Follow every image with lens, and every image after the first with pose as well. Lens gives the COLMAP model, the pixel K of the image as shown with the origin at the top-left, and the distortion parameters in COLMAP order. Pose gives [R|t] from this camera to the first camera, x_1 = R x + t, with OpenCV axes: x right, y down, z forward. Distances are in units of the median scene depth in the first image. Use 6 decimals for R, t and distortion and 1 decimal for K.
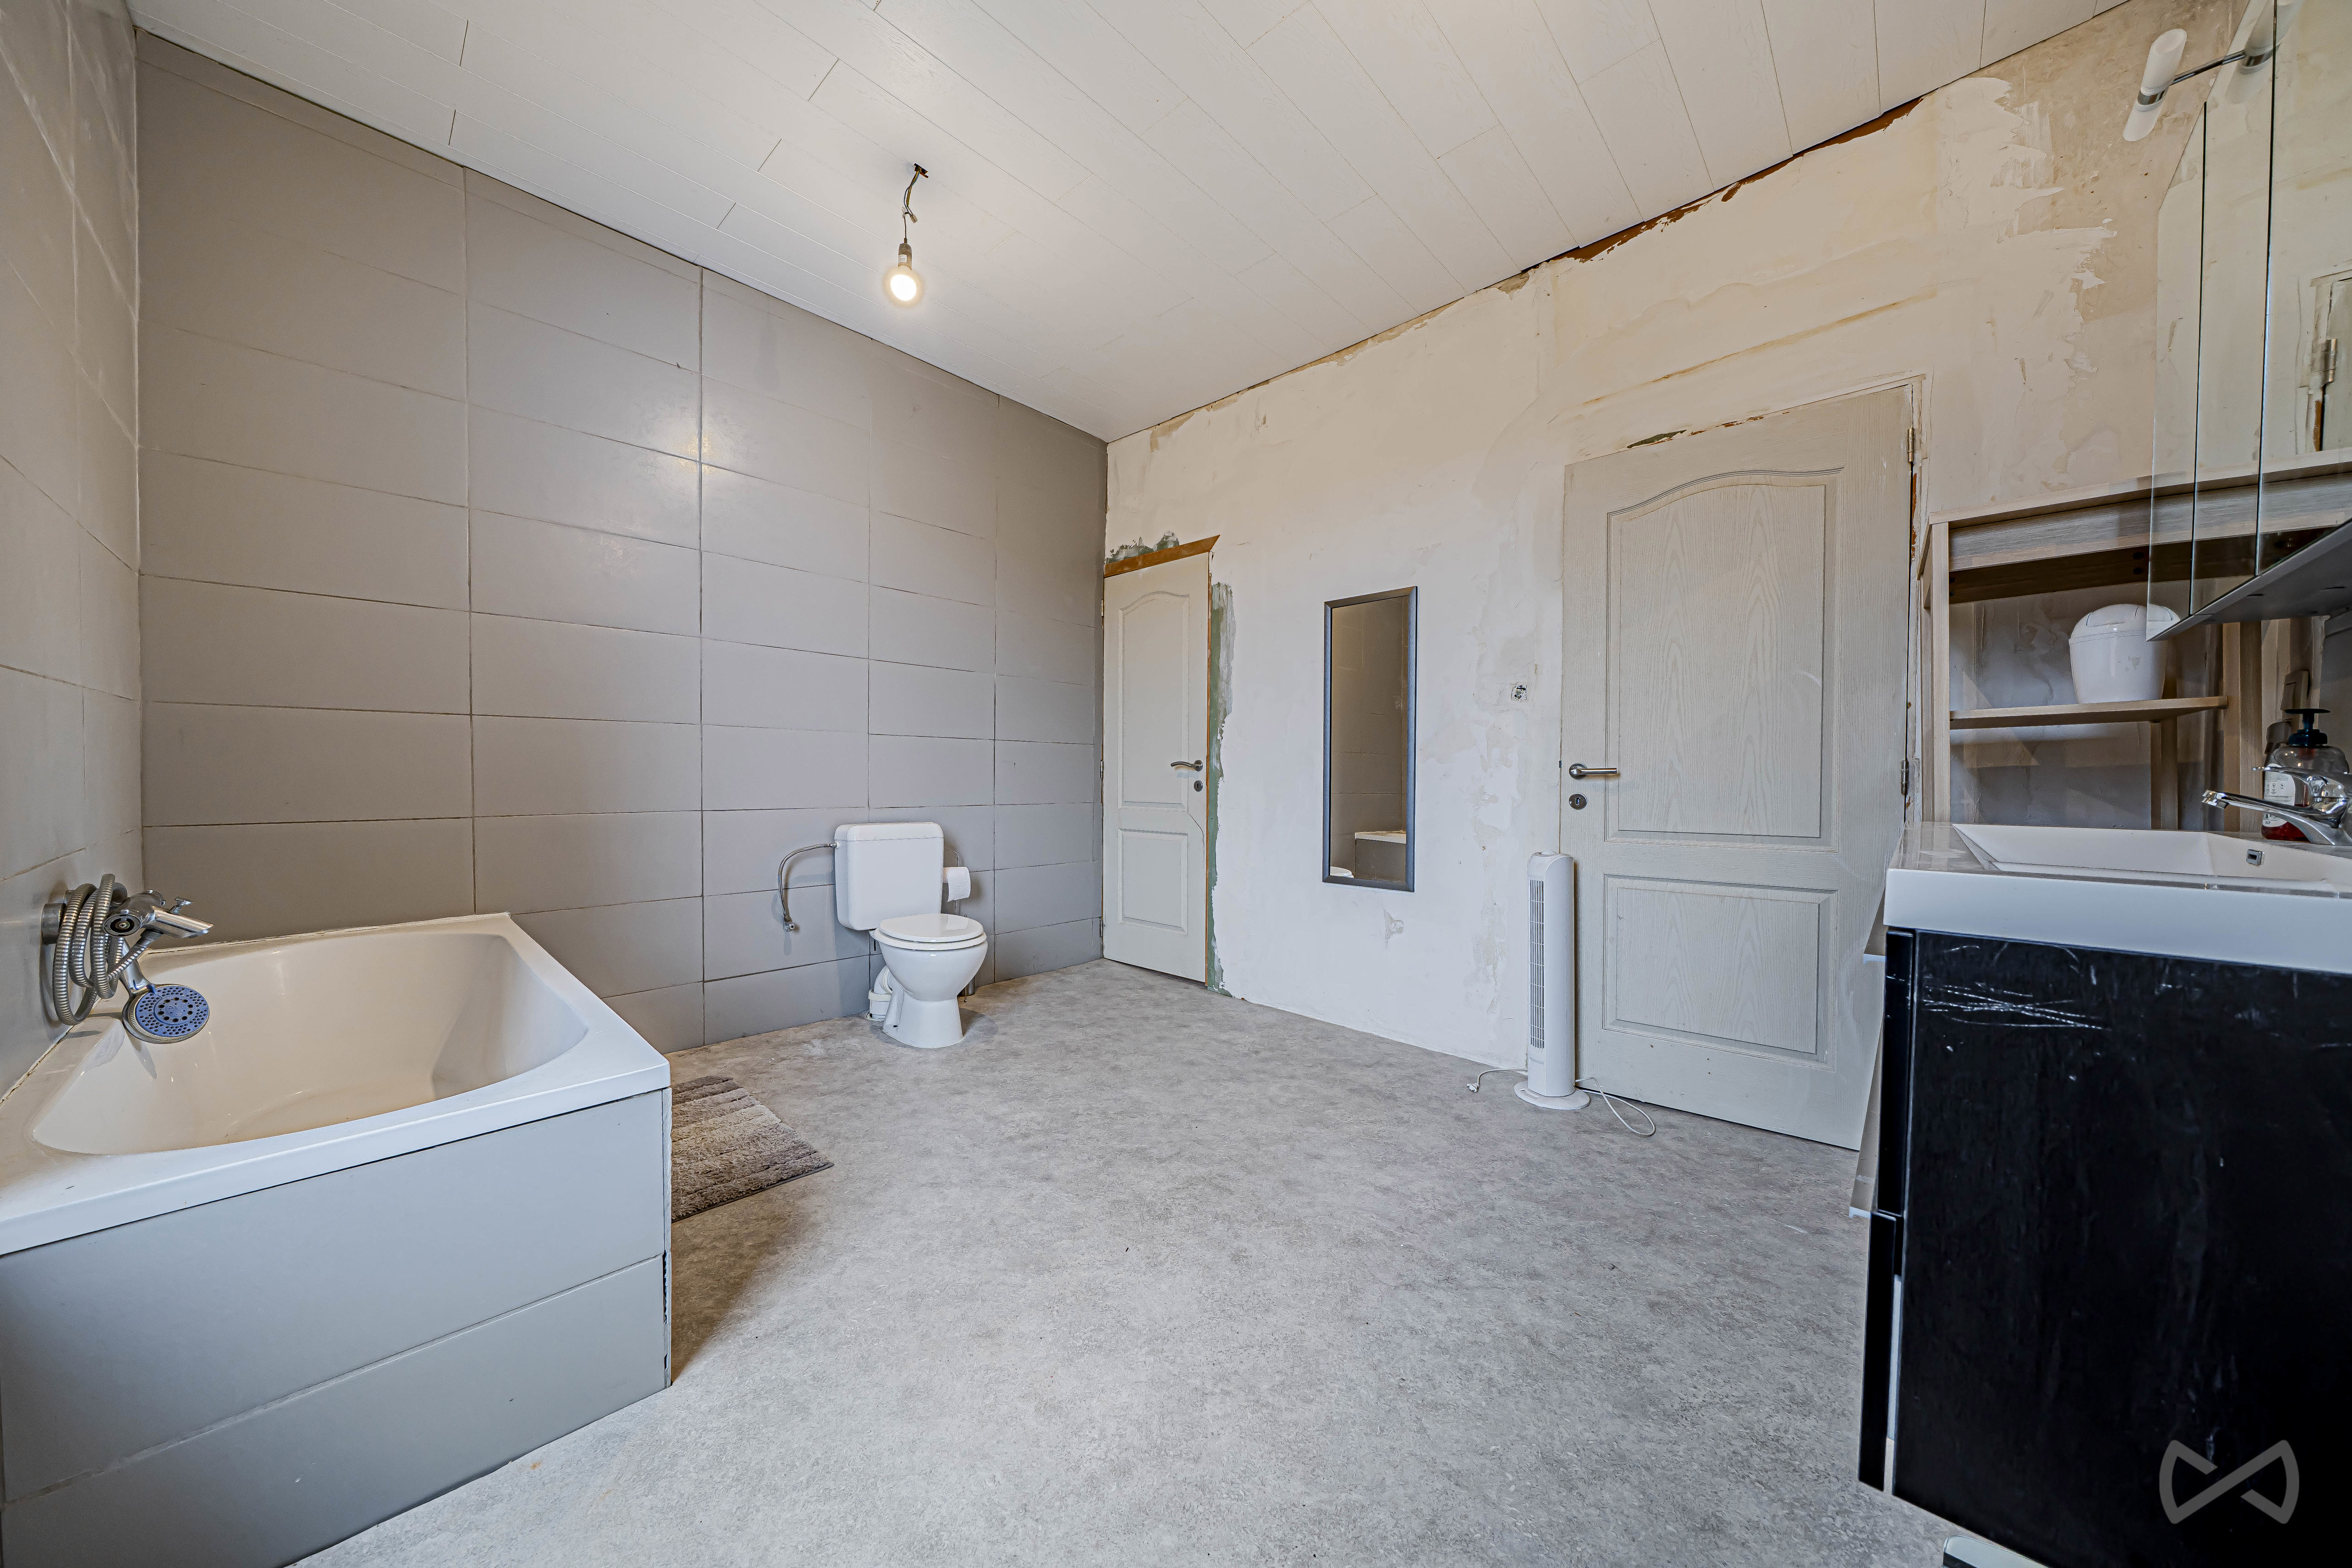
lens RADIAL K [[793.5, 0, 1176.6], [0, 793.5, 784.7], [0, 0, 1]] dist [0.000674, 0.000061]
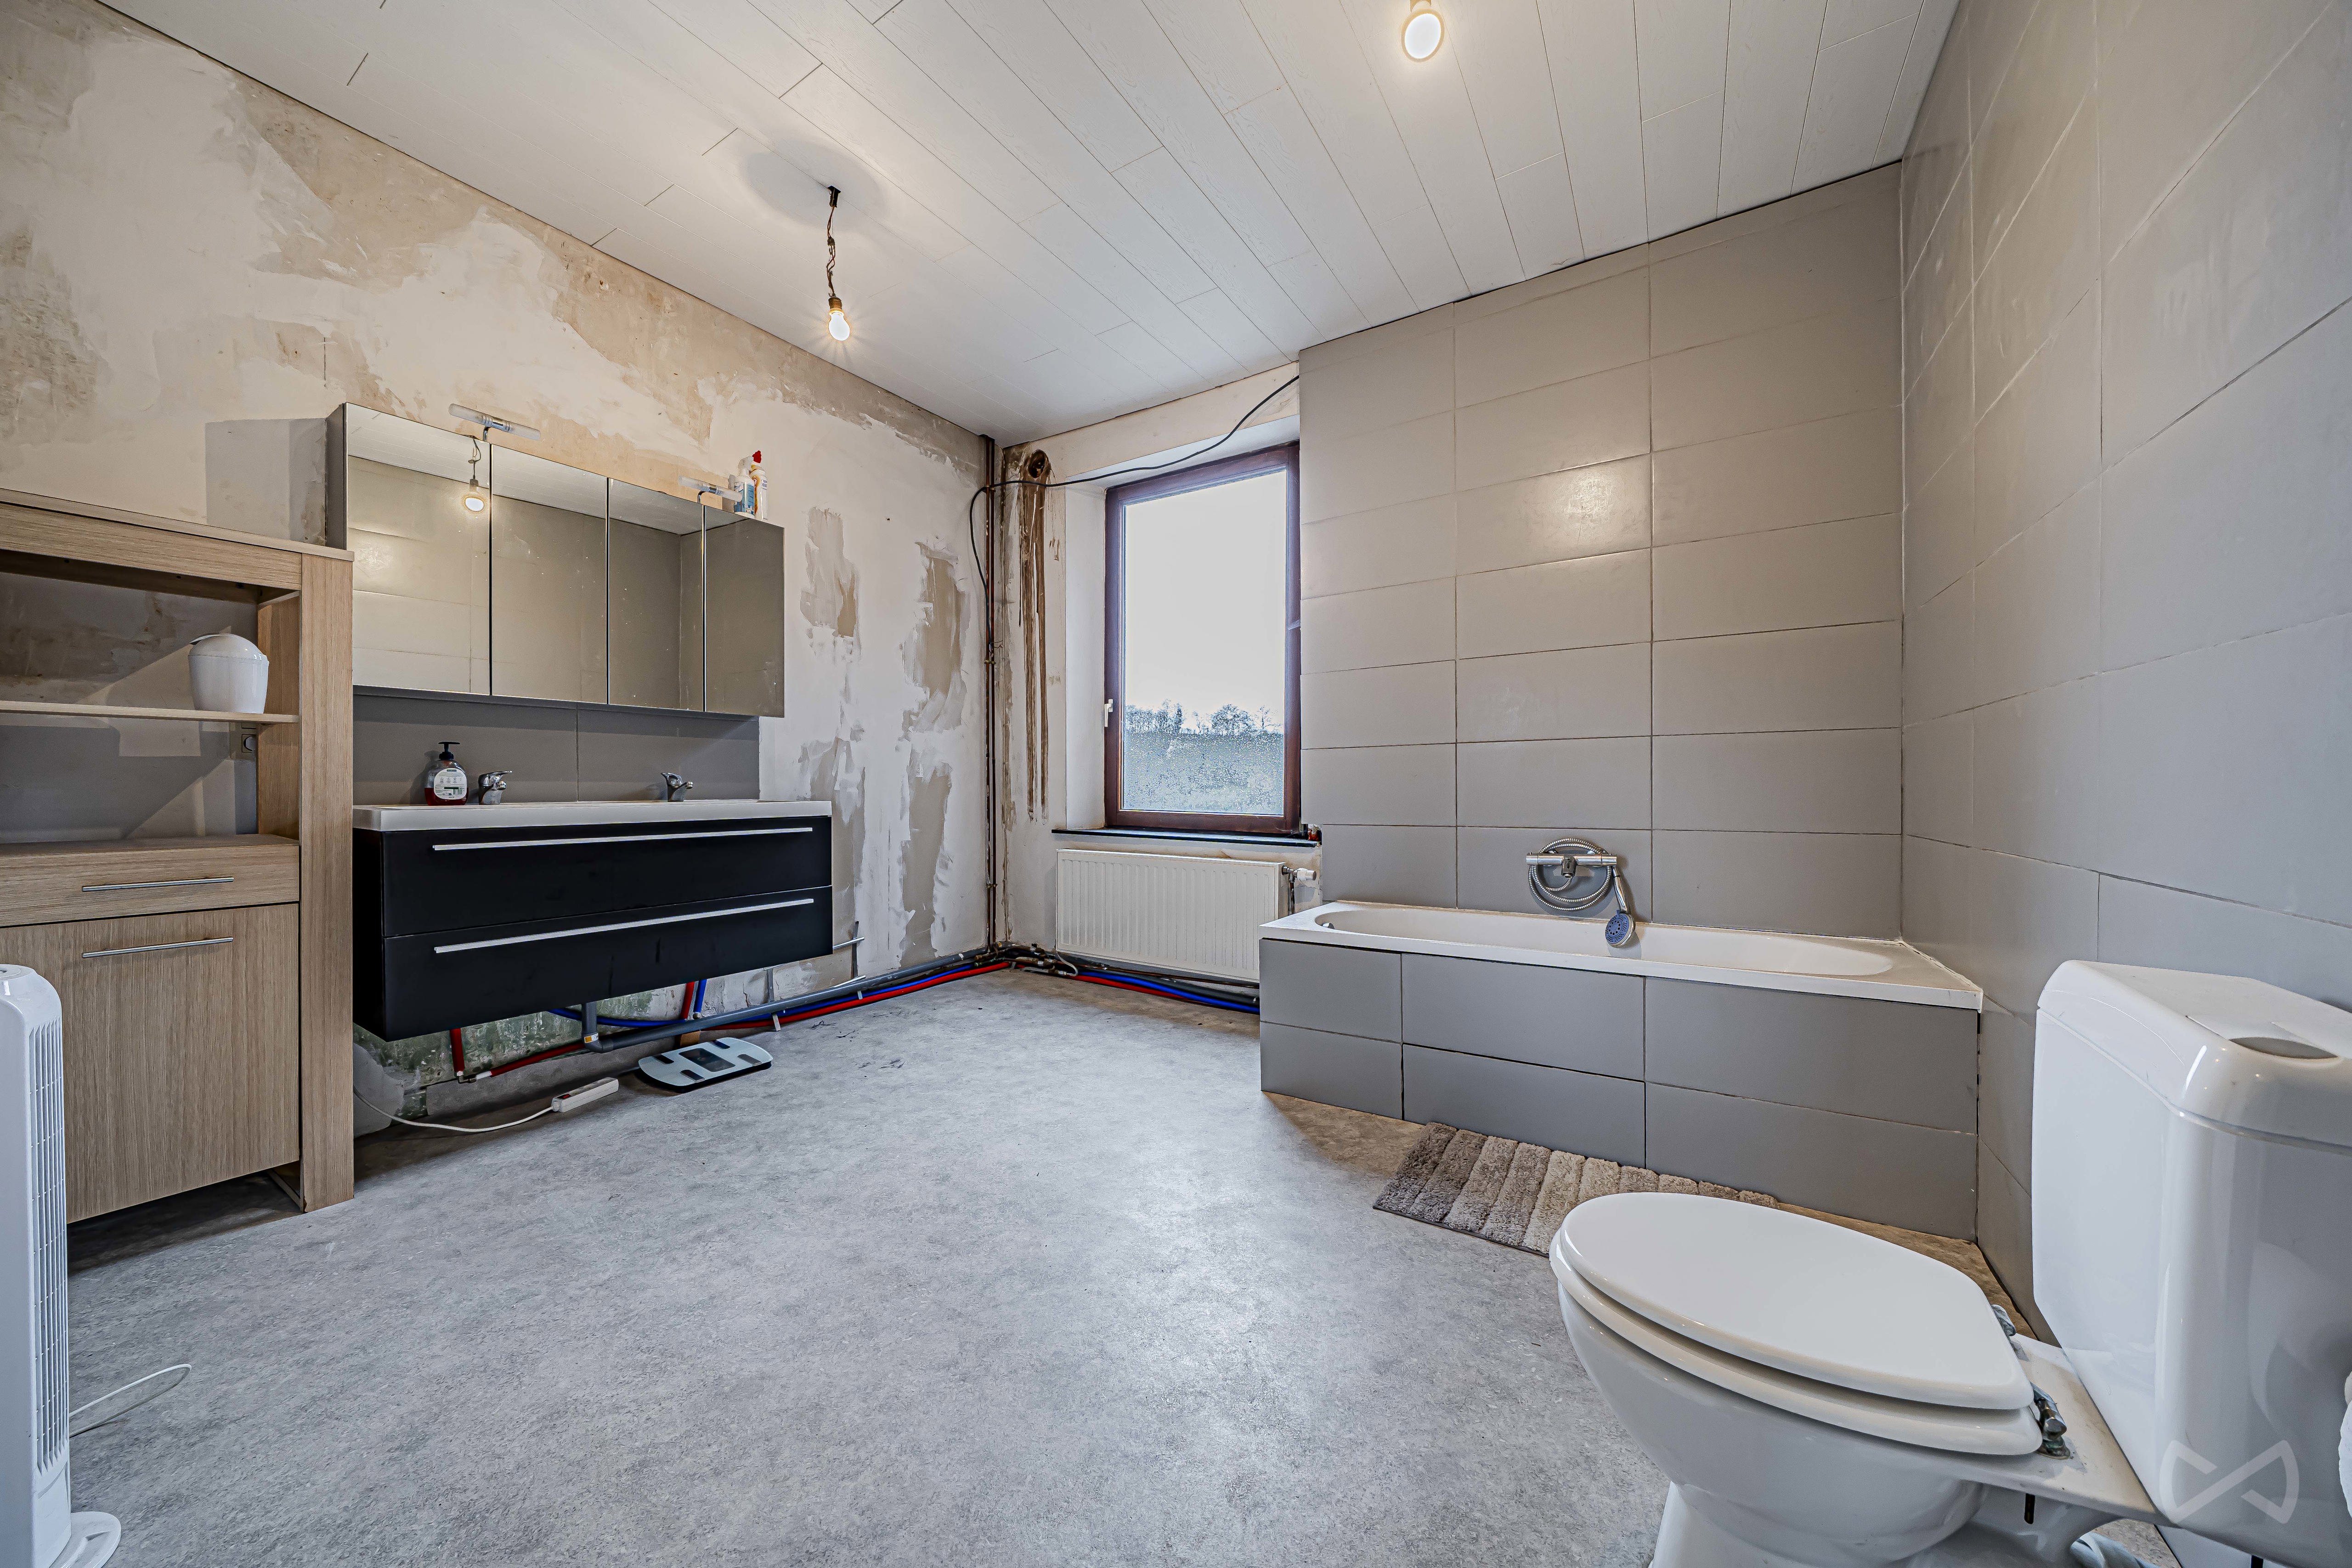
lens RADIAL K [[793.5, 0, 1178.7], [0, 793.5, 786.9], [0, 0, 1]] dist [0.000674, 0.000061]
pose [[-0.981366, -0.009167, -0.191930, -0.032719], [-0.012498, 0.999792, 0.016148, -0.021898], [0.191742, 0.018246, -0.981276, 2.019070]]
